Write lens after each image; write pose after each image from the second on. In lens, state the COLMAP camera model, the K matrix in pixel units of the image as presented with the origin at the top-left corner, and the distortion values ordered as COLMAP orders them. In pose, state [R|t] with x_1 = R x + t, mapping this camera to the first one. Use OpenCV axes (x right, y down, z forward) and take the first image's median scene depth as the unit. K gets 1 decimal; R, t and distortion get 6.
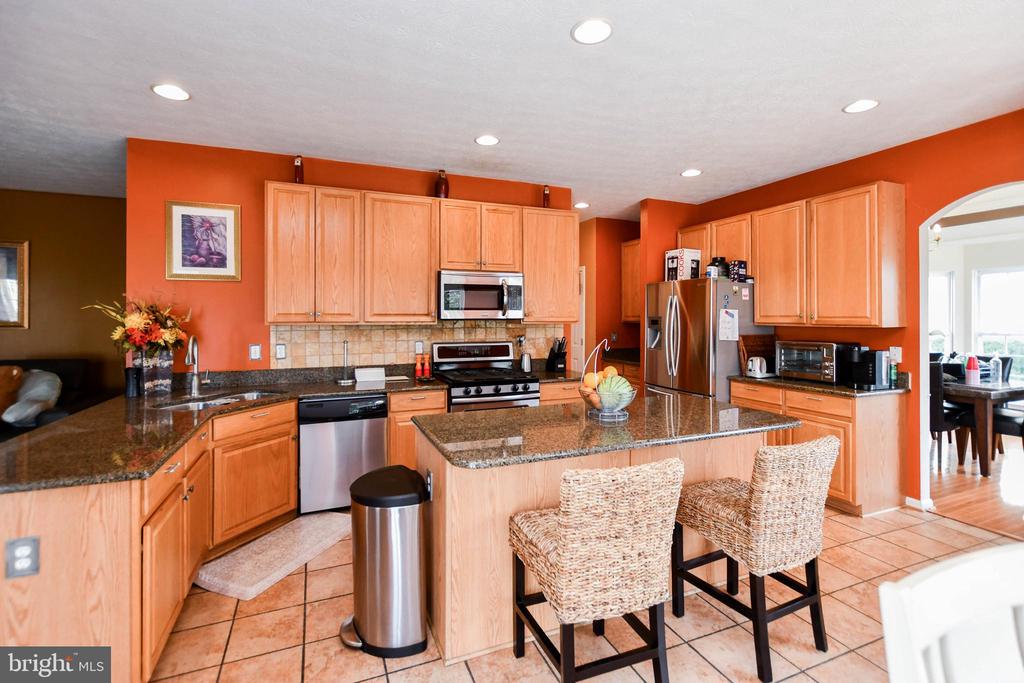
lens RADIAL K [[462.7, 0, 511.2], [0, 462.7, 315.1], [0, 0, 1]] dist [-0.002207, -0.000078]
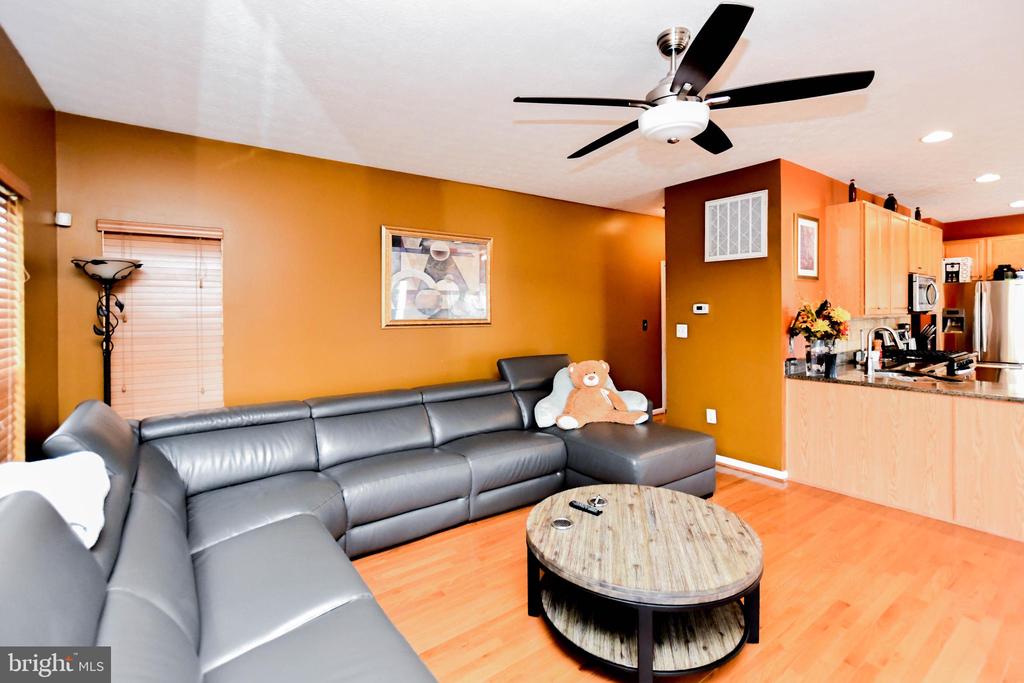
lens RADIAL K [[462.7, 0, 511.2], [0, 462.7, 315.1], [0, 0, 1]] dist [-0.002207, -0.000078]
pose [[0.971351, -0.011681, 0.237361, -1.476420], [0.008518, 0.999861, 0.014344, -0.008218], [-0.237495, -0.011911, 0.971316, 0.015662]]
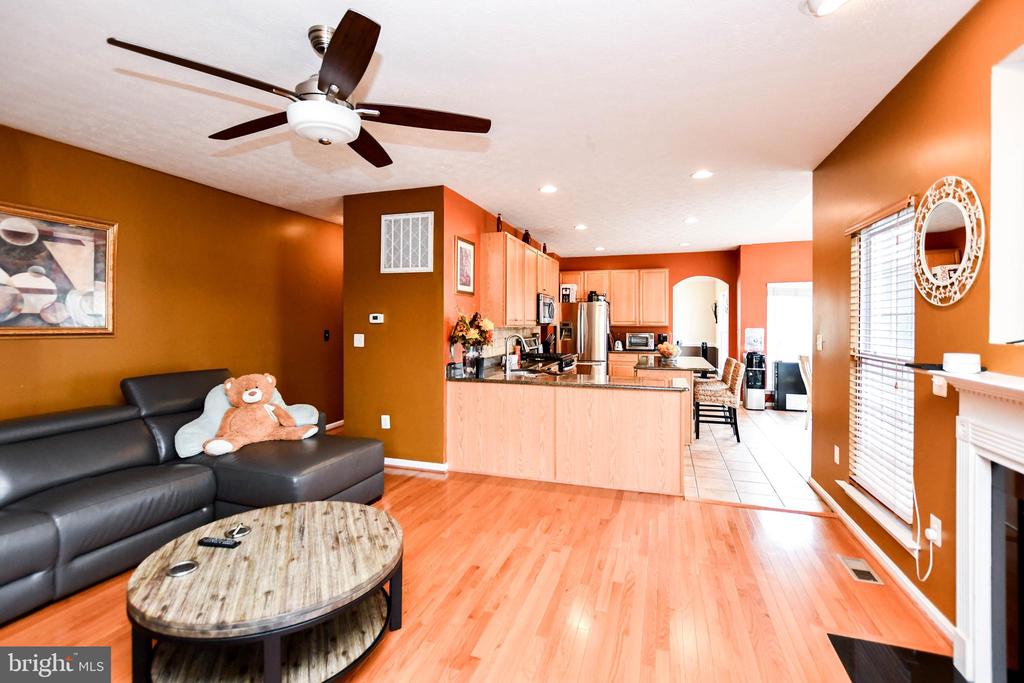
lens RADIAL K [[464.5, 0, 501.2], [0, 464.5, 327.9], [0, 0, 1]] dist [-0.001169, 0.000180]
pose [[0.665707, -0.008761, 0.746162, -1.421278], [-0.004757, 0.999861, 0.015983, 0.000022], [-0.746198, -0.014190, 0.665573, -0.006980]]
